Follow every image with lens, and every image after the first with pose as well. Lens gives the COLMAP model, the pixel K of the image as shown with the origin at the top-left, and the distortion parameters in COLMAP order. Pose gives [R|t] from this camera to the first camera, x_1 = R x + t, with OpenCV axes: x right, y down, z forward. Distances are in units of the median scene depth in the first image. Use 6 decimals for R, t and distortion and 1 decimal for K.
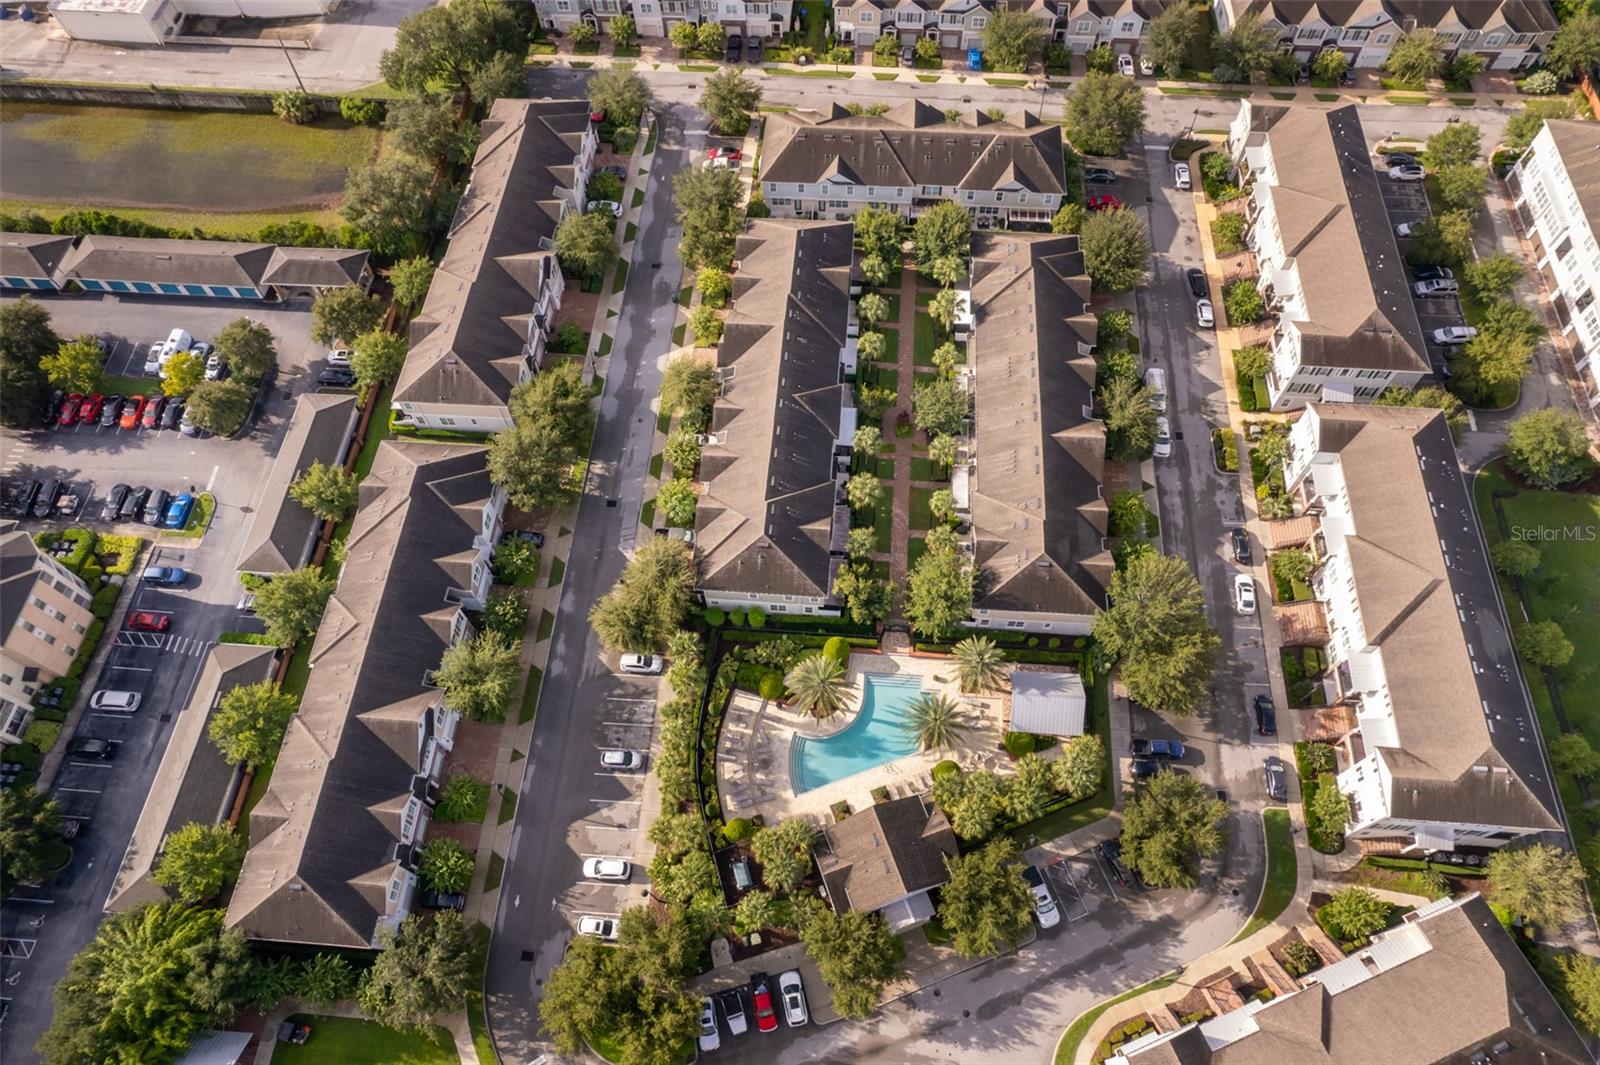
lens RADIAL K [[1017.5, 0, 800.0], [0, 1017.5, 532.5], [0, 0, 1]] dist [-0.063294, 0.050775]
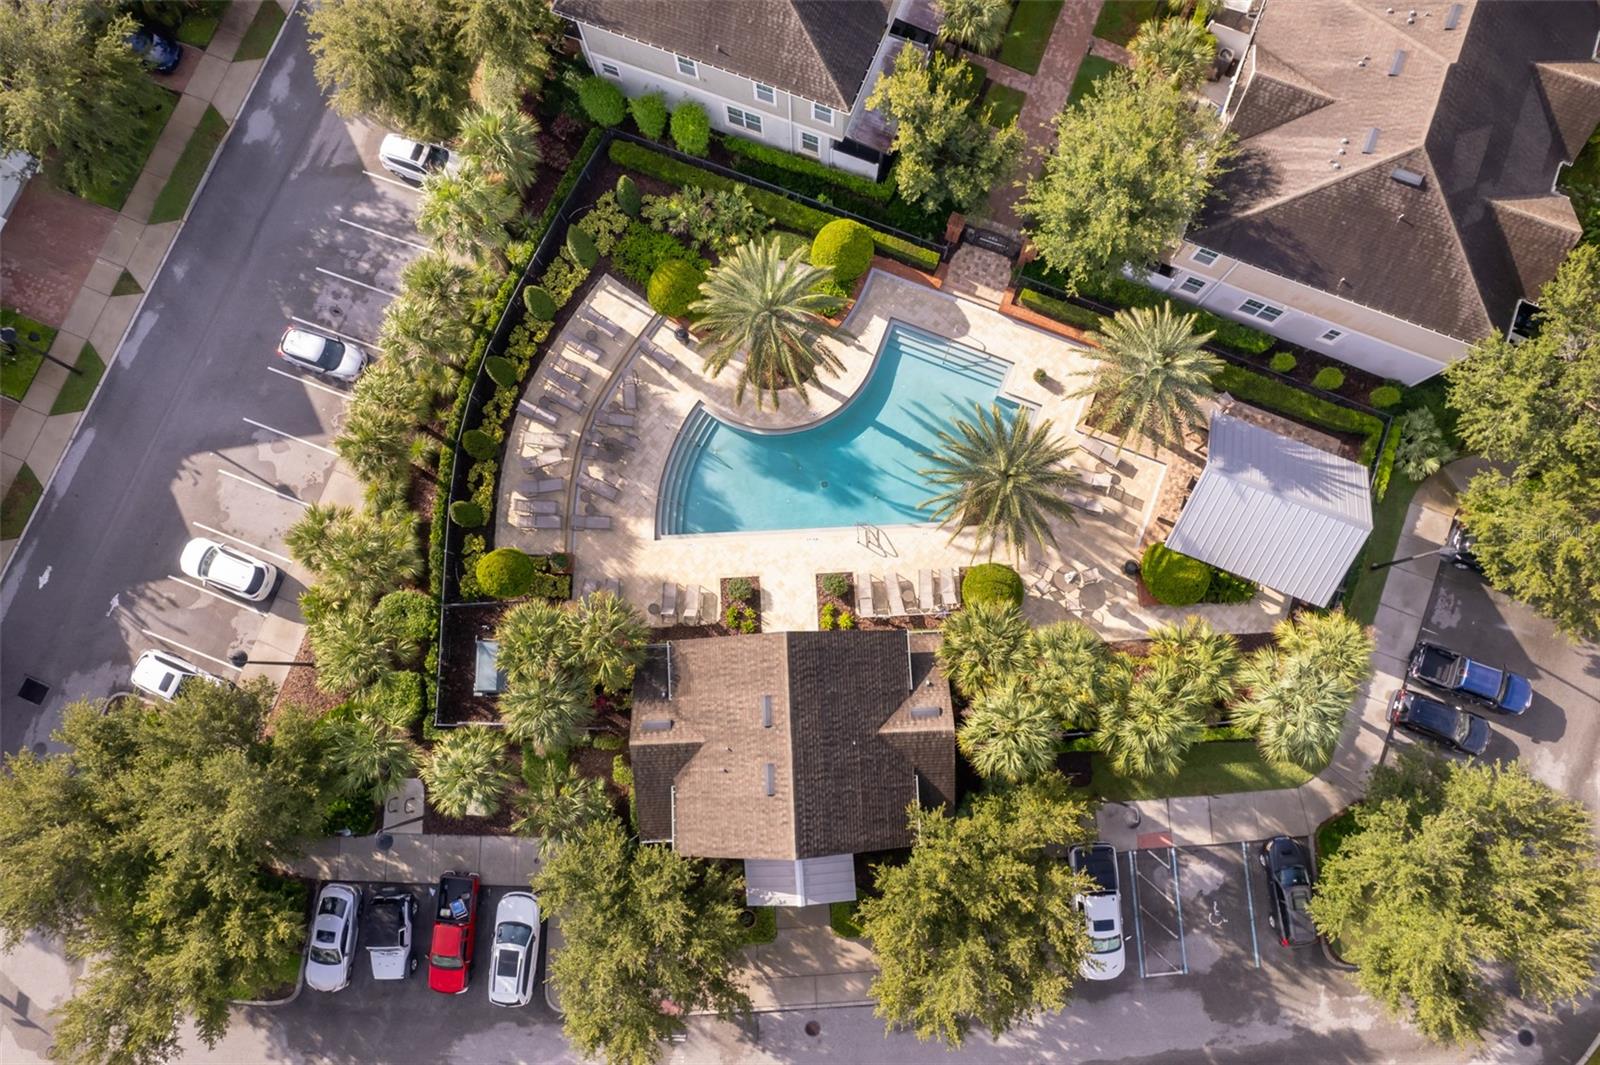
lens RADIAL K [[1017.5, 0, 800.0], [0, 1017.5, 532.5], [0, 0, 1]] dist [-0.063294, 0.050775]
pose [[0.956263, 0.290021, -0.038059, 0.073432], [-0.258620, 0.899081, 0.353227, 0.078905], [0.136661, -0.327935, 0.934763, 0.573294]]
